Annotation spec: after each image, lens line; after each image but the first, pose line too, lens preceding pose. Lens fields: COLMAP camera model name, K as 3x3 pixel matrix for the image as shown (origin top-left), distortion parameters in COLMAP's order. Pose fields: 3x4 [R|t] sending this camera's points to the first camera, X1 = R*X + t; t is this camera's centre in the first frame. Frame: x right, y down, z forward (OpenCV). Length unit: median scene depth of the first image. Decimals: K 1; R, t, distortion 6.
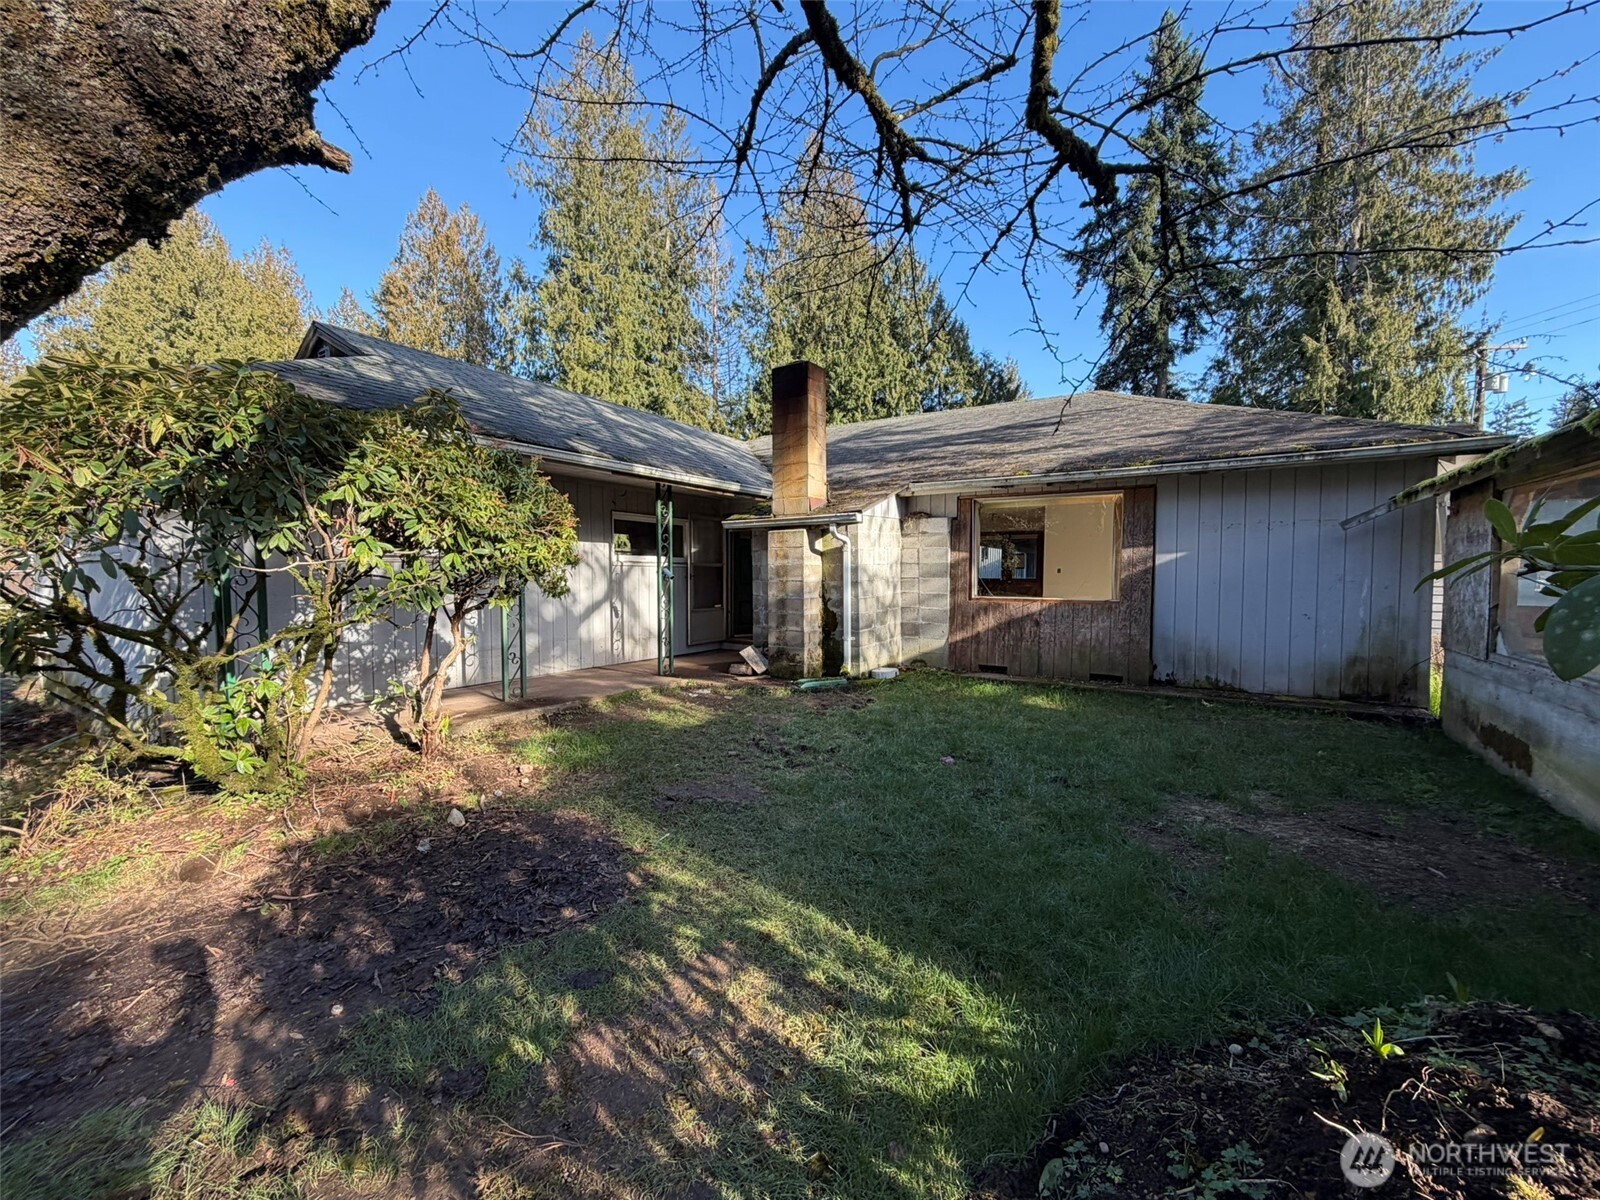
lens RADIAL K [[634.5, 0, 799.2], [0, 634.5, 600.6], [0, 0, 1]] dist [0.001733, 0.000012]
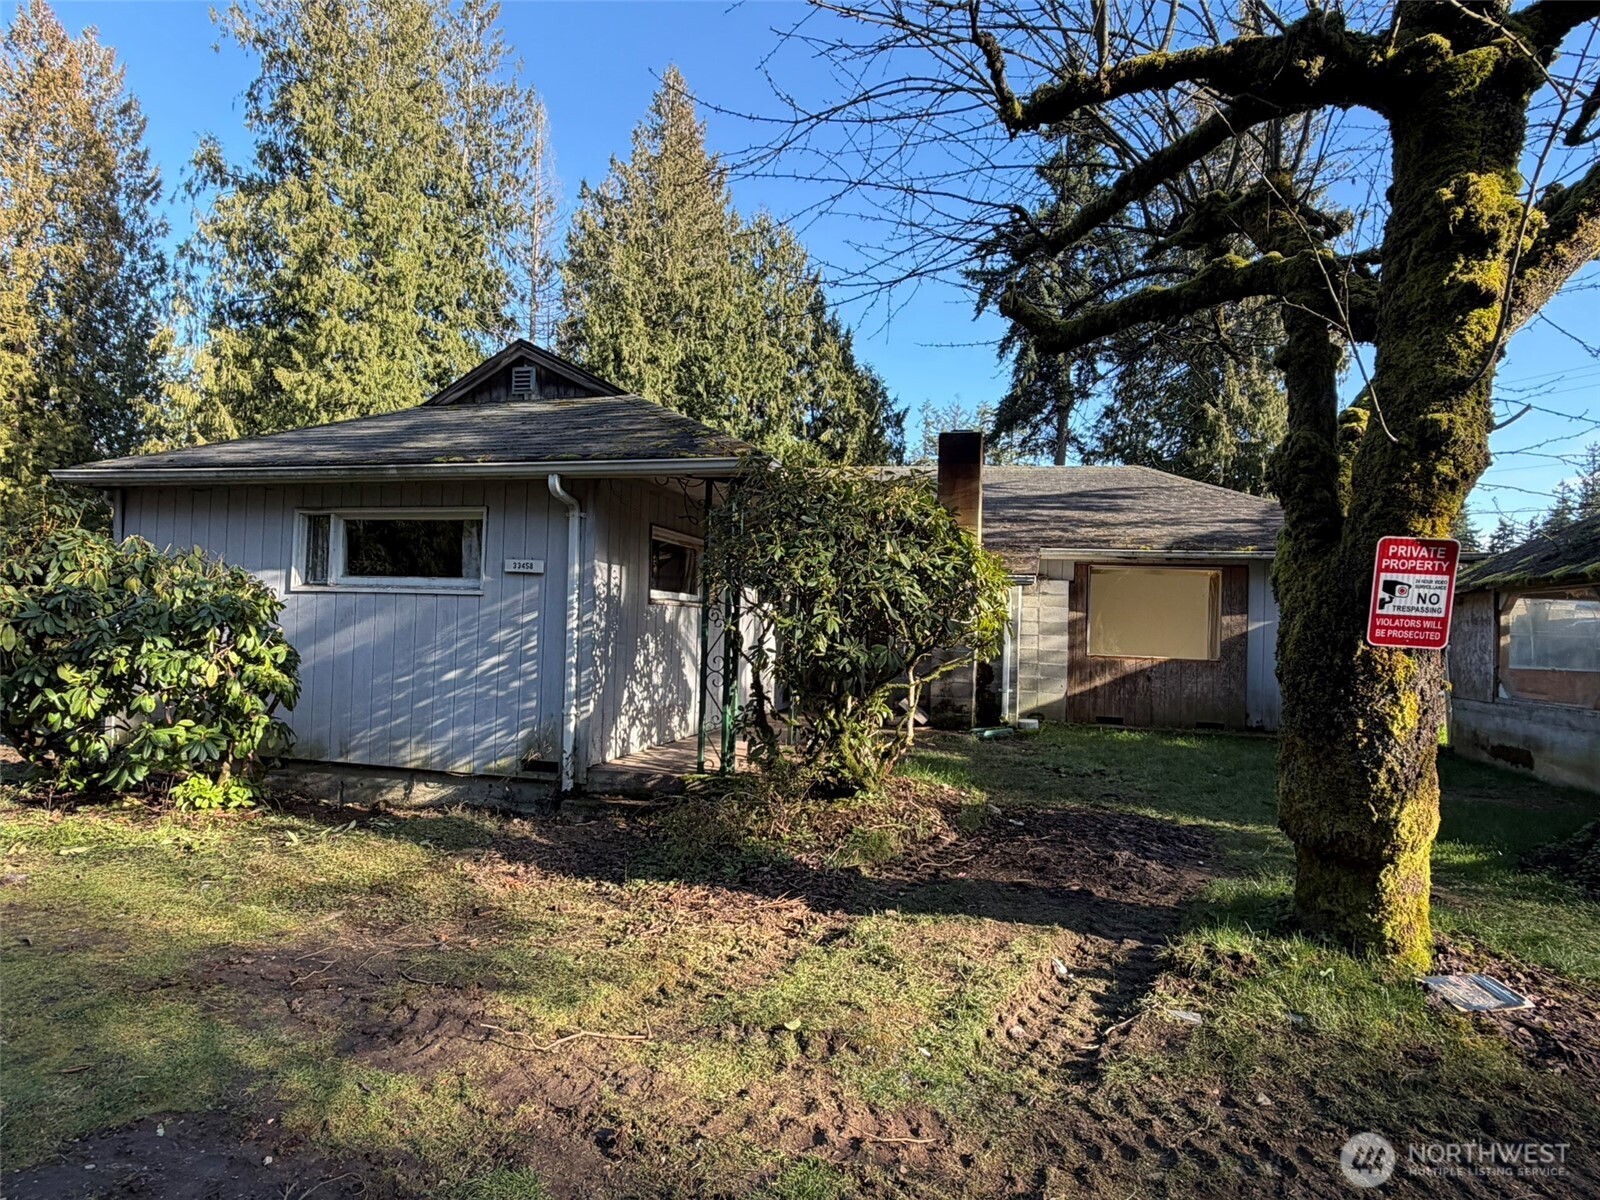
lens RADIAL K [[882.1, 0, 803.1], [0, 882.1, 596.8], [0, 0, 1]] dist [0.001514, -0.001665]
pose [[0.949274, 0.044506, 0.311286, -0.225411], [-0.022236, 0.996956, -0.074731, 0.007124], [-0.313664, 0.064018, 0.947373, -0.097769]]
